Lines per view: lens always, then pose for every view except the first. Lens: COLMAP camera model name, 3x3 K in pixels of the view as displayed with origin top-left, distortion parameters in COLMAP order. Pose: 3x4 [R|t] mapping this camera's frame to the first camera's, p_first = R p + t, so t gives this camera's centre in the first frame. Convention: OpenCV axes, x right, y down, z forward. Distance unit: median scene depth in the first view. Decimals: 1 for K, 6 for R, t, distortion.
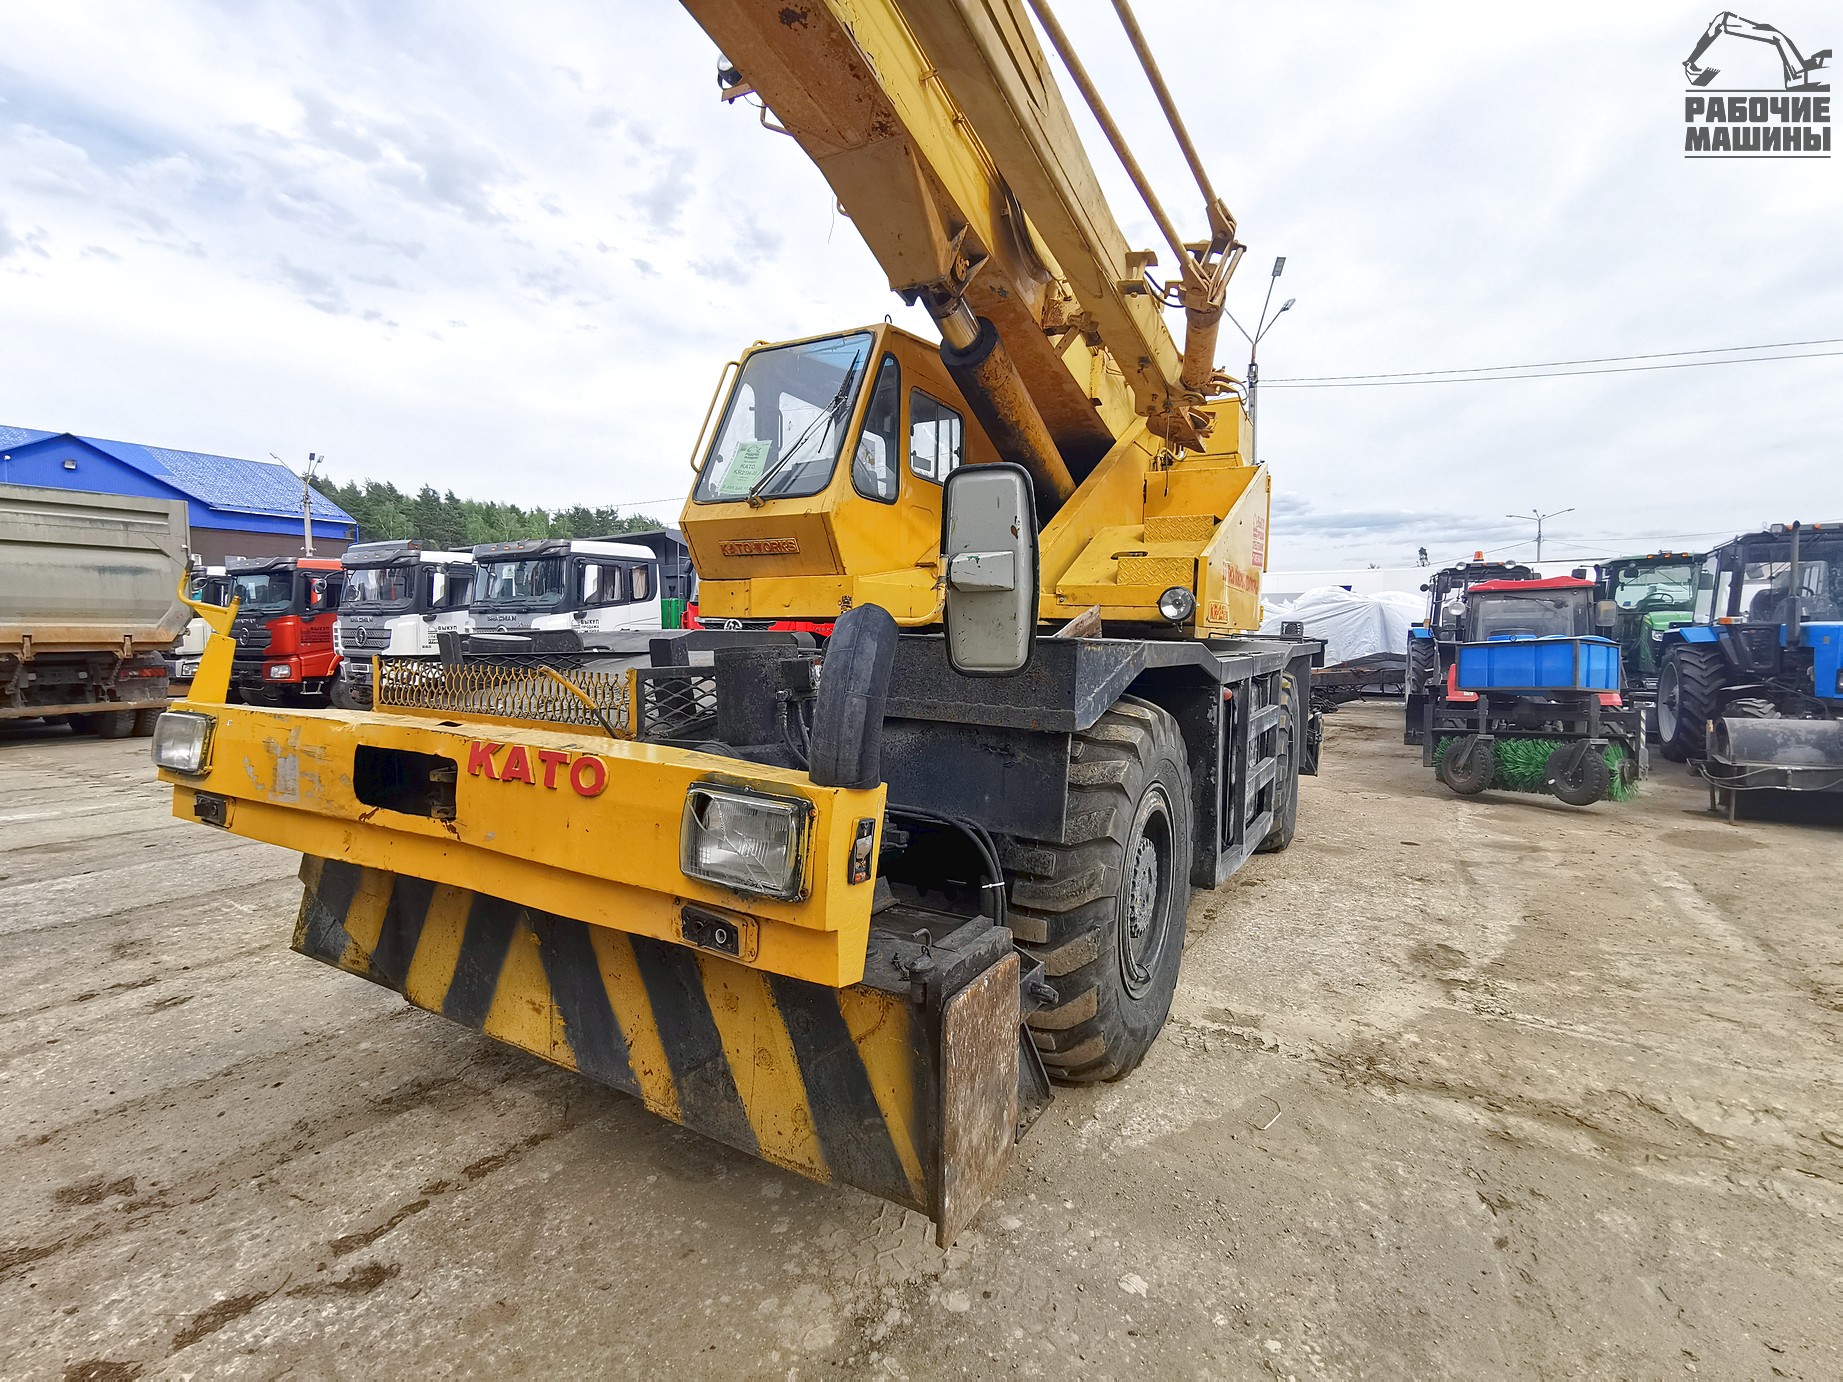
lens RADIAL K [[851.5, 0, 926.3], [0, 851.5, 690.8], [0, 0, 1]] dist [0.016949, -0.009071]
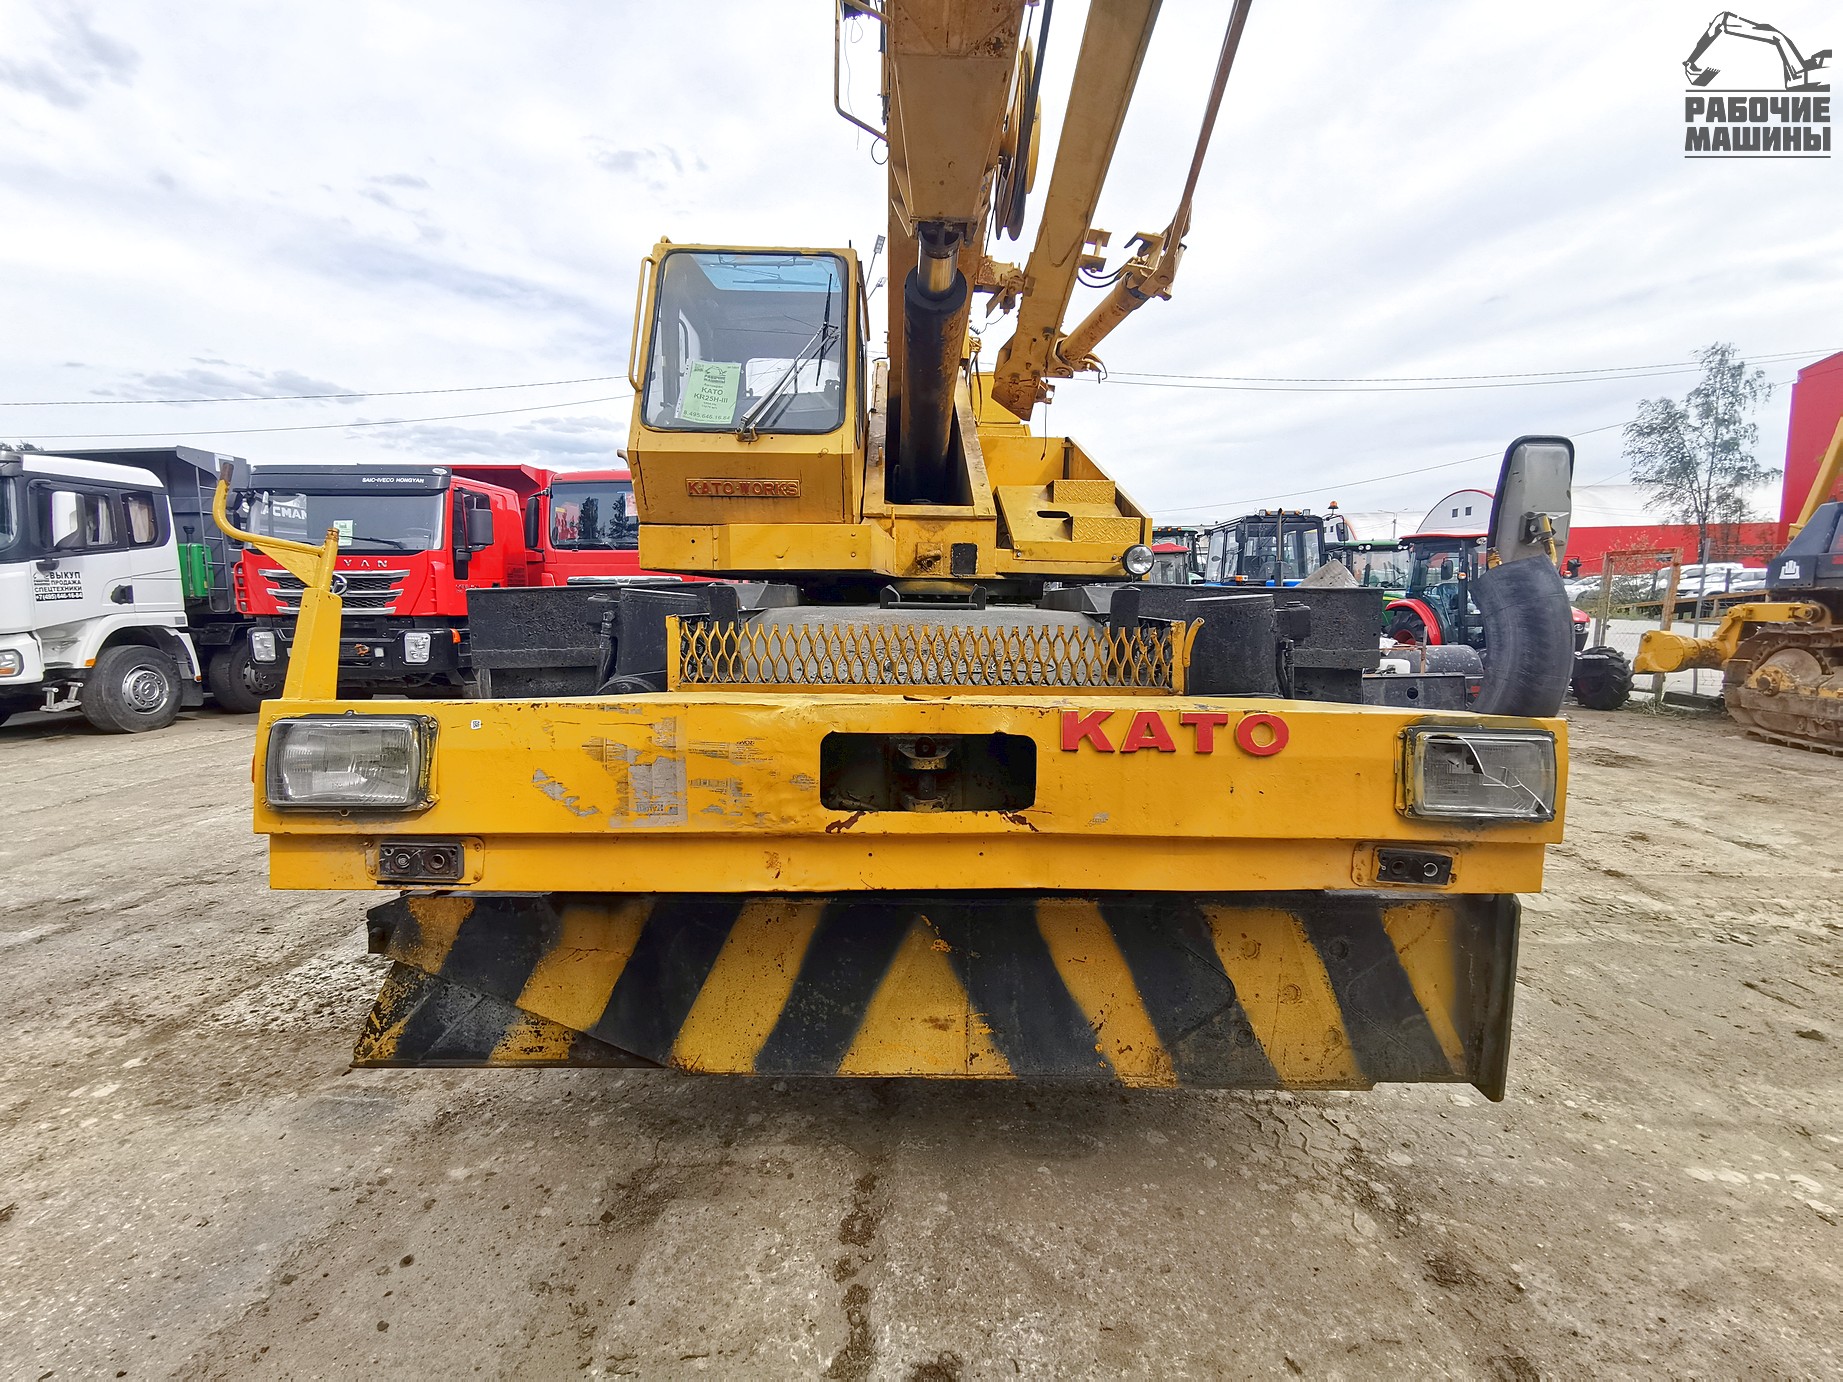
lens RADIAL K [[851.5, 0, 926.3], [0, 851.5, 690.8], [0, 0, 1]] dist [0.016949, -0.009071]
pose [[0.862019, -0.064236, 0.502790, -0.743198], [0.038886, 0.997395, 0.060758, -0.013039], [-0.505383, -0.032823, 0.862271, 0.235520]]
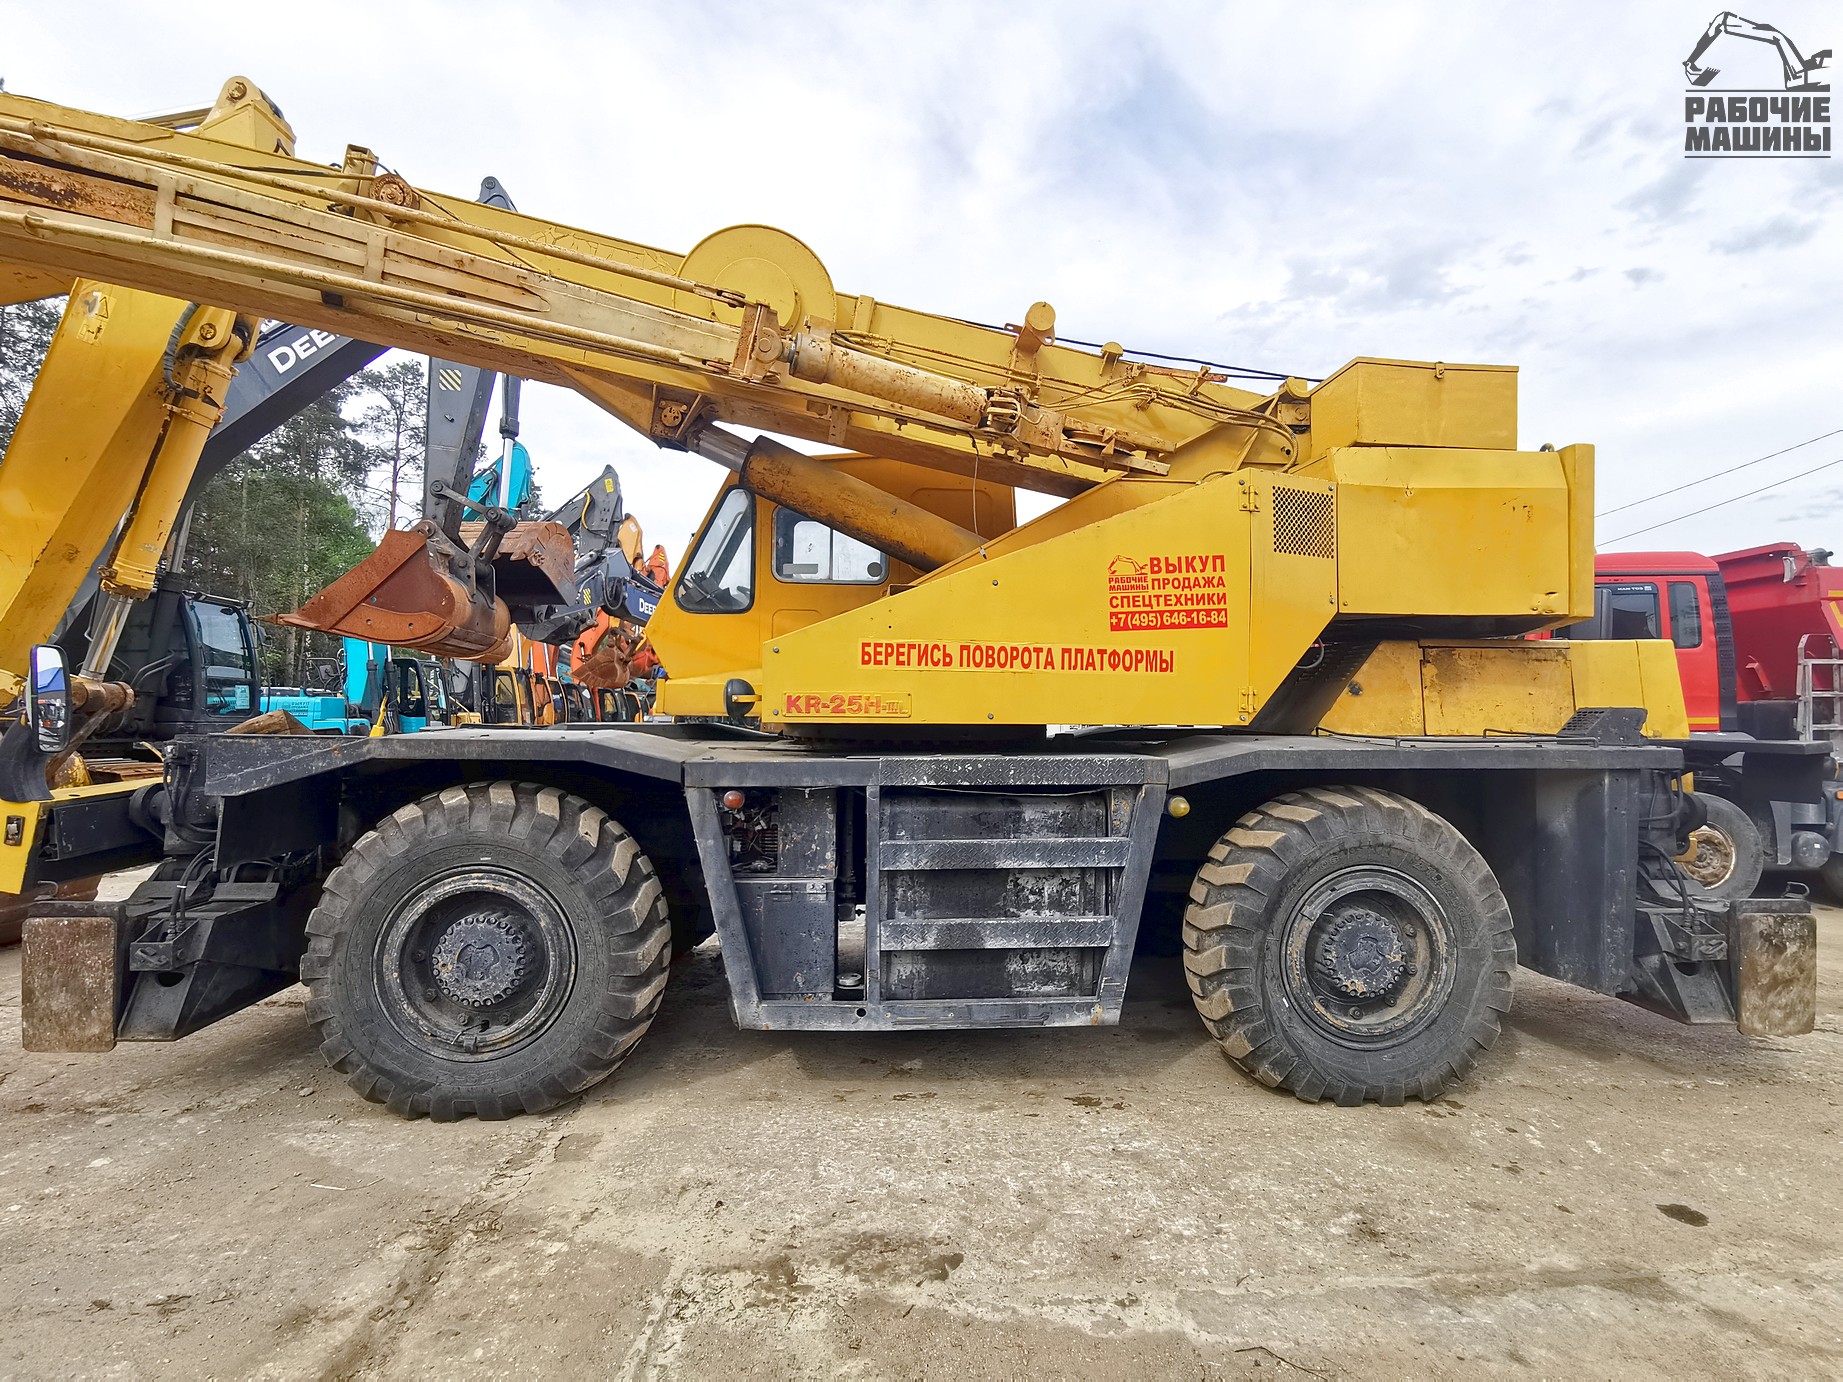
lens RADIAL K [[851.5, 0, 926.3], [0, 851.5, 690.8], [0, 0, 1]] dist [0.016949, -0.009071]
pose [[0.548491, -0.029539, -0.835634, 1.671805], [-0.057496, 0.995678, -0.072936, -0.077329], [0.834177, 0.088051, 0.544422, 0.949088]]
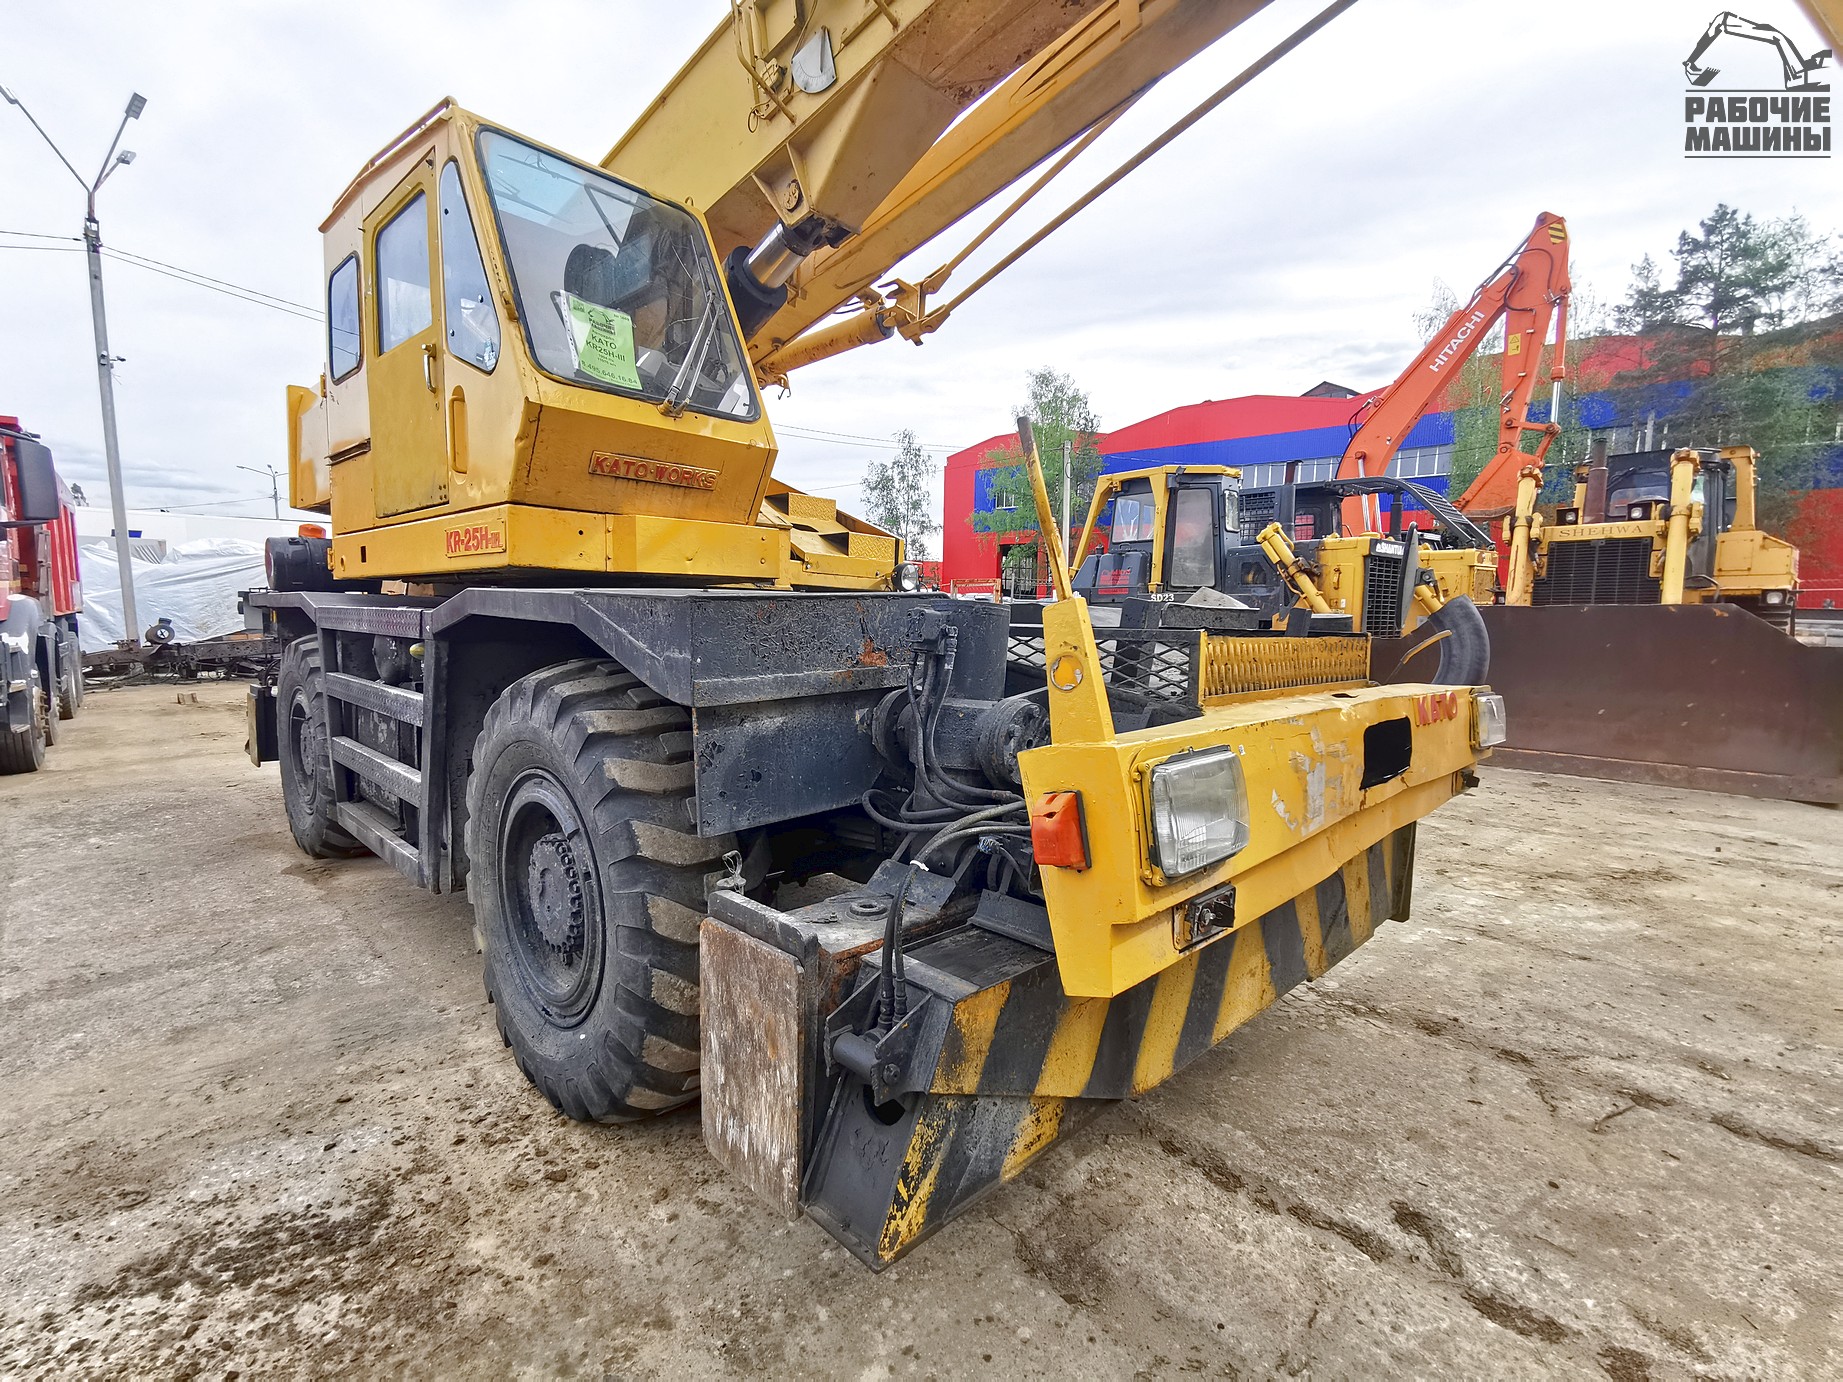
lens RADIAL K [[851.6, 0, 925.4], [0, 851.6, 690.6], [0, 0, 1]] dist [0.043938, -0.027748]
pose [[0.252436, -0.092703, 0.963163, -1.280423], [0.048192, 0.995369, 0.083172, -0.057670], [-0.966413, 0.025421, 0.255734, 0.937424]]
